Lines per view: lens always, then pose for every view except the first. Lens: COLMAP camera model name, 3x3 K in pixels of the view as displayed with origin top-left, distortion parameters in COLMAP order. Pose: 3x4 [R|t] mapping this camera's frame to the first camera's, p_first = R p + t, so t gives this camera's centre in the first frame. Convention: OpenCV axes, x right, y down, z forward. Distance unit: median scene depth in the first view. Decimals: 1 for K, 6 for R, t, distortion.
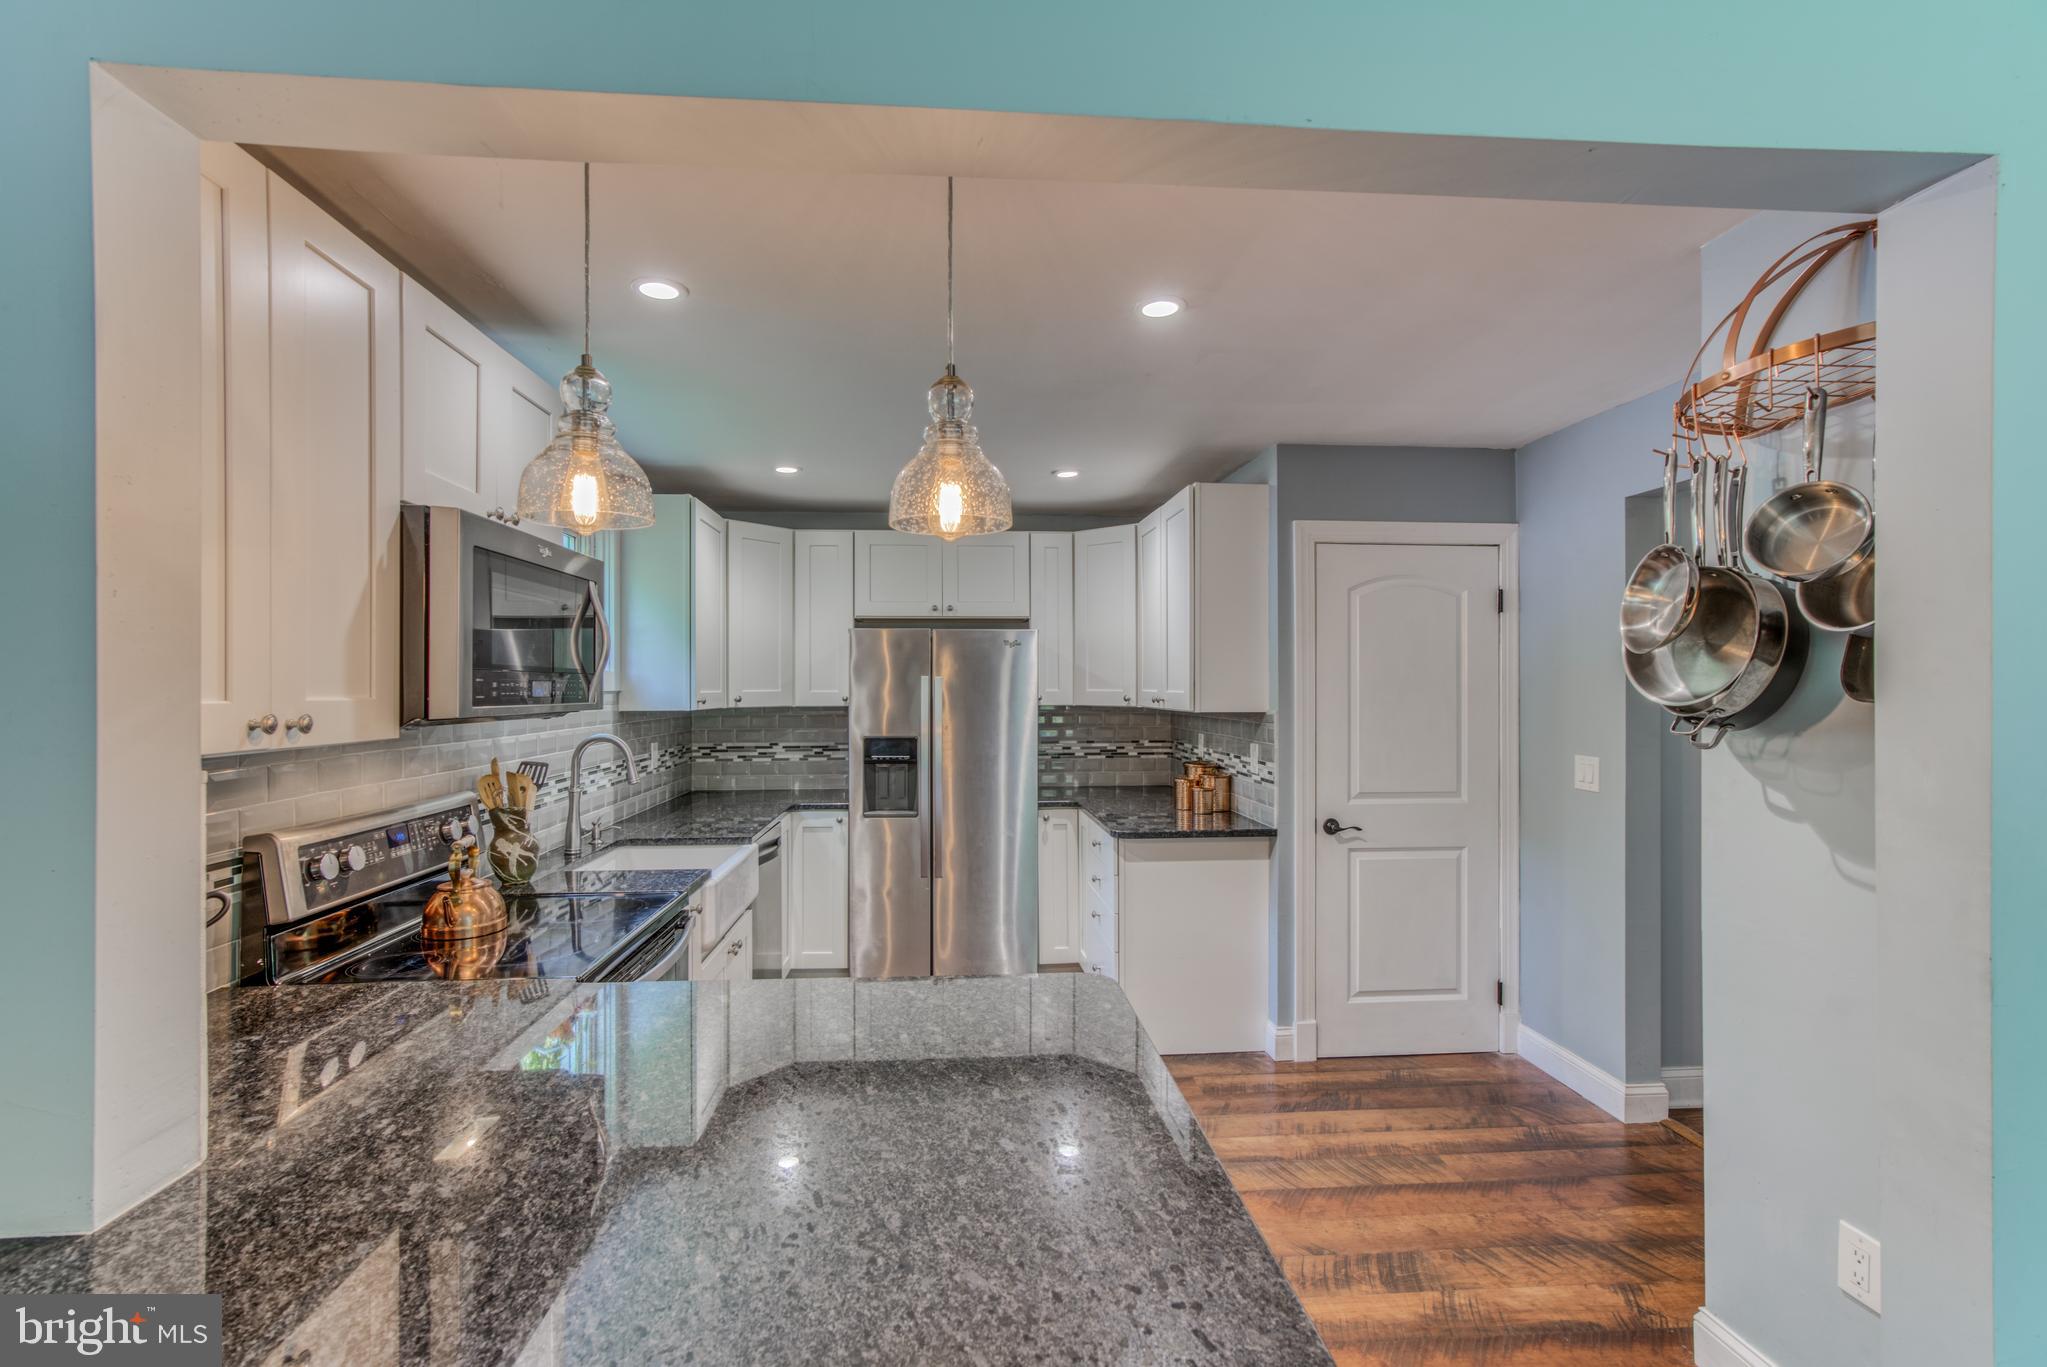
lens RADIAL K [[915.0, 0, 1009.1], [0, 915.0, 684.8], [0, 0, 1]] dist [-0.023044, 0.020250]
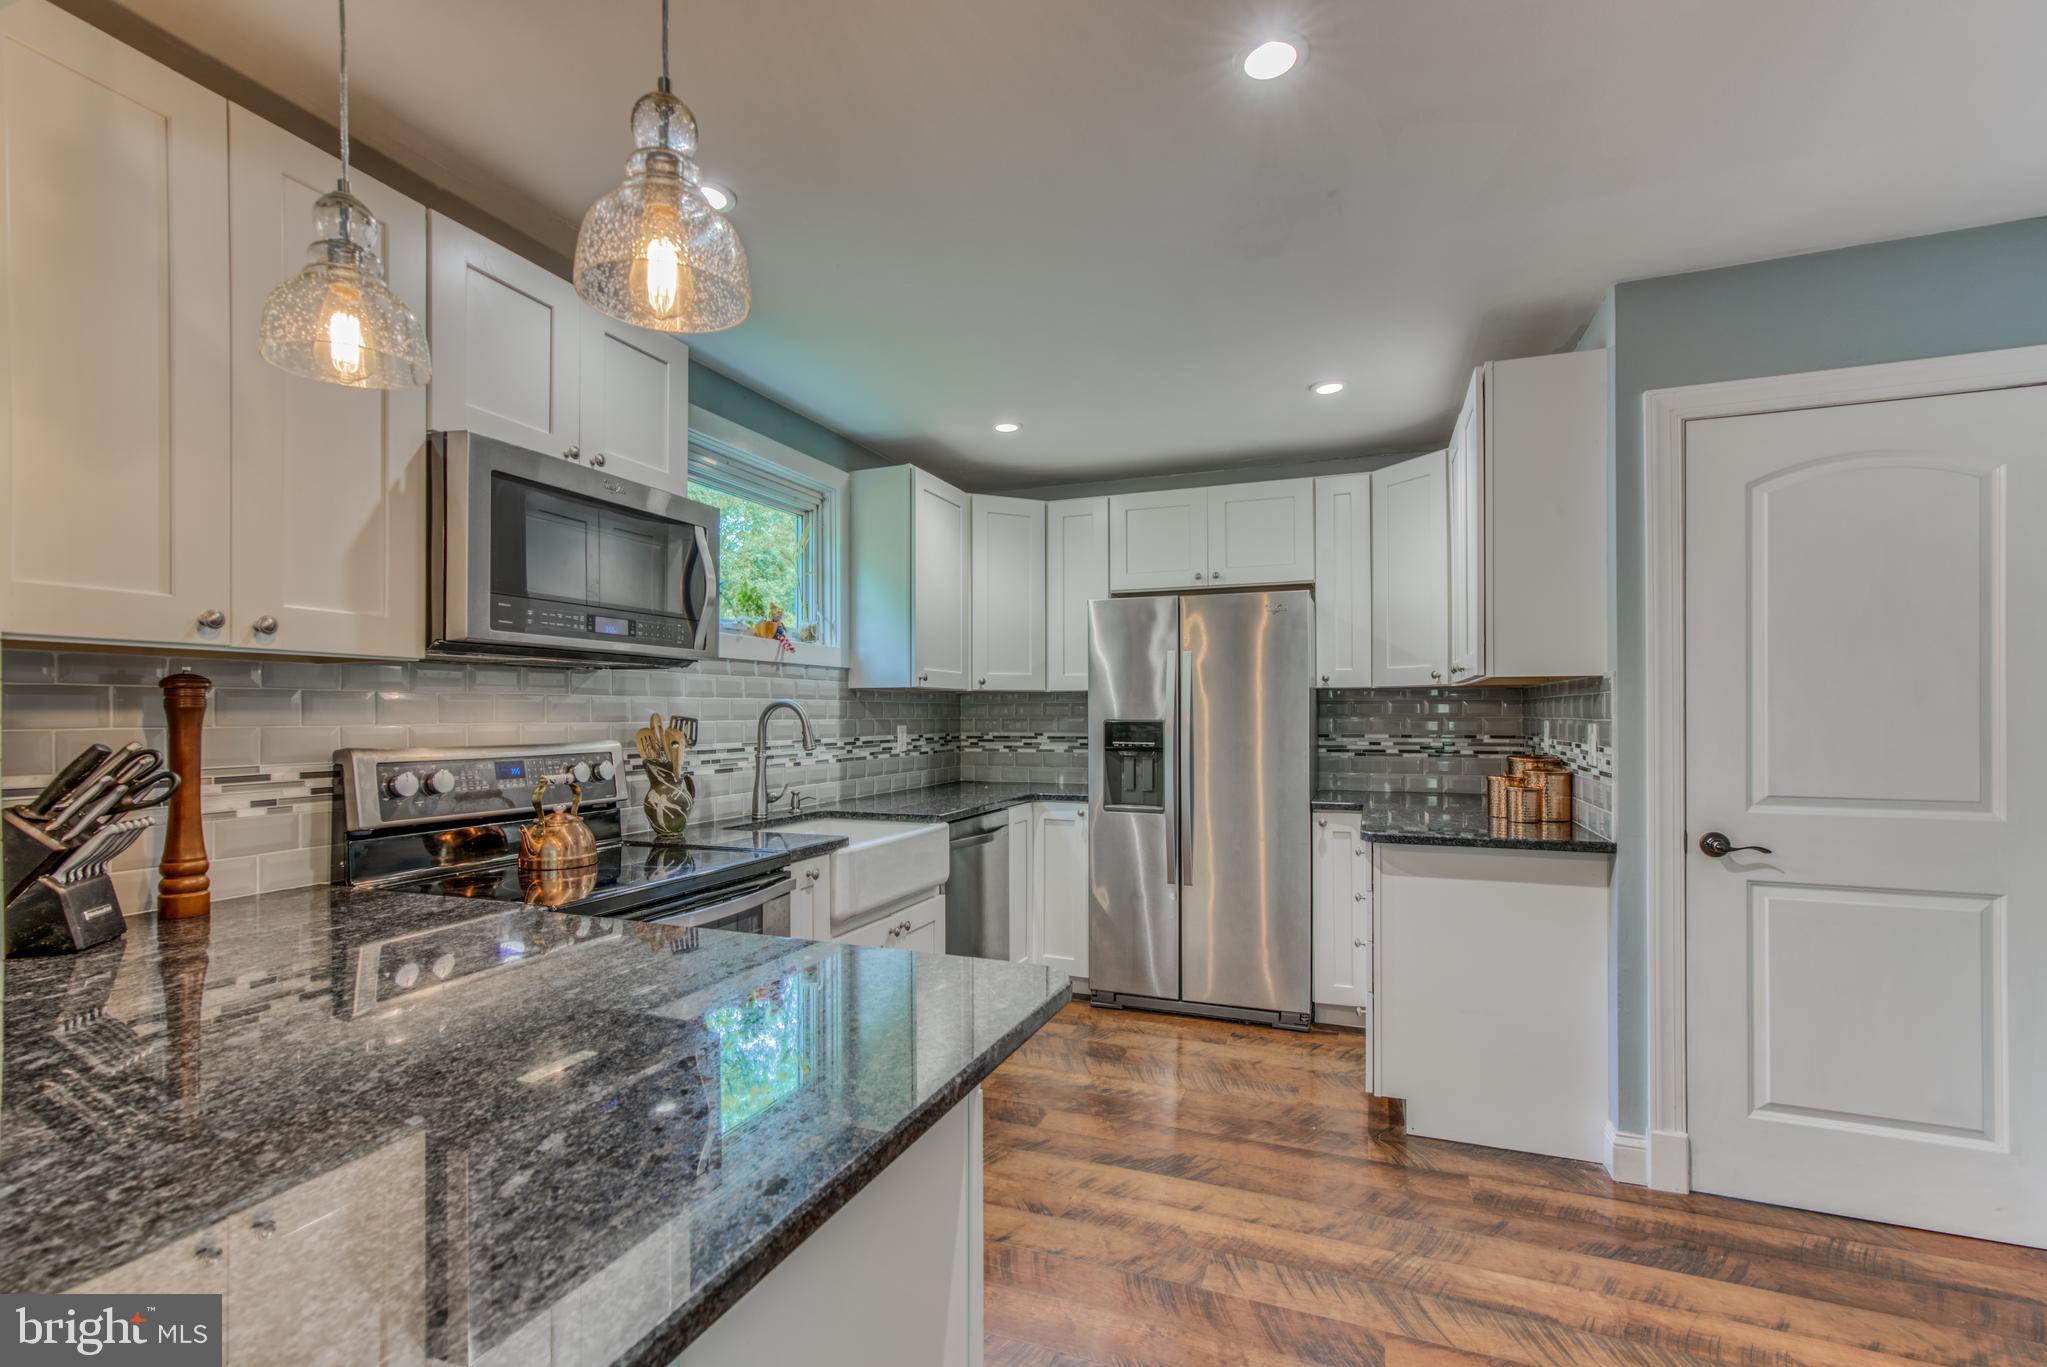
lens RADIAL K [[935.0, 0, 1003.0], [0, 935.0, 709.7], [0, 0, 1]] dist [-0.022245, 0.018774]
pose [[0.897752, -0.001845, -0.440497, 0.184033], [0.000870, 0.999997, -0.002414, 0.057585], [0.440500, 0.001784, 0.897751, 0.162913]]
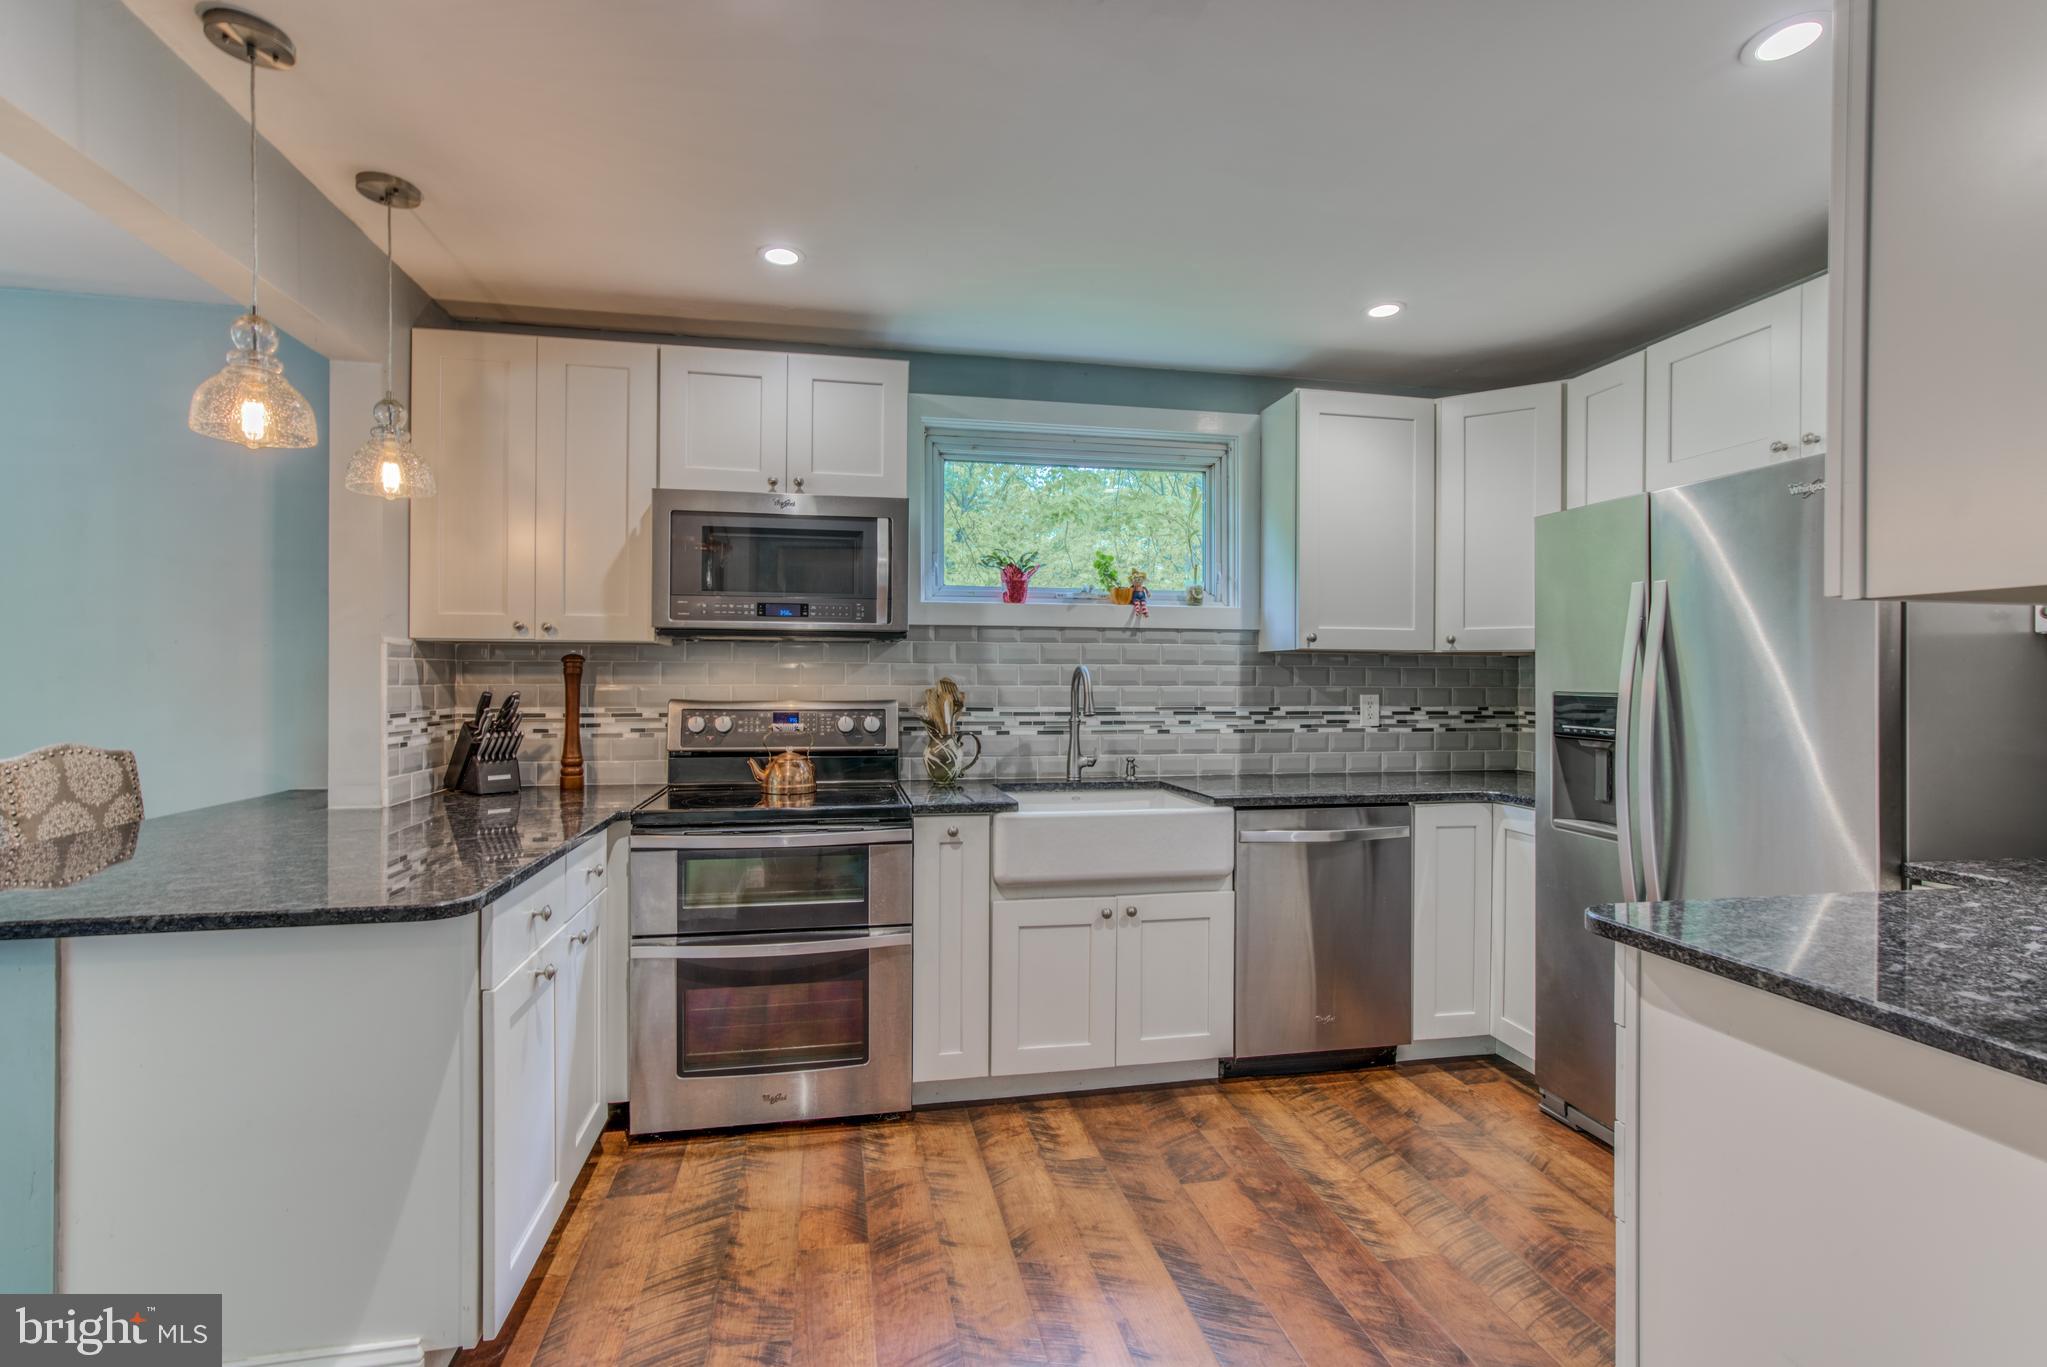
lens RADIAL K [[930.4, 0, 1014.2], [0, 930.4, 678.3], [0, 0, 1]] dist [-0.021222, 0.022106]
pose [[0.120998, 0.002084, -0.992651, 0.480840], [-0.003720, 0.999992, 0.001646, 0.056786], [0.992646, 0.003494, 0.121005, 0.681914]]
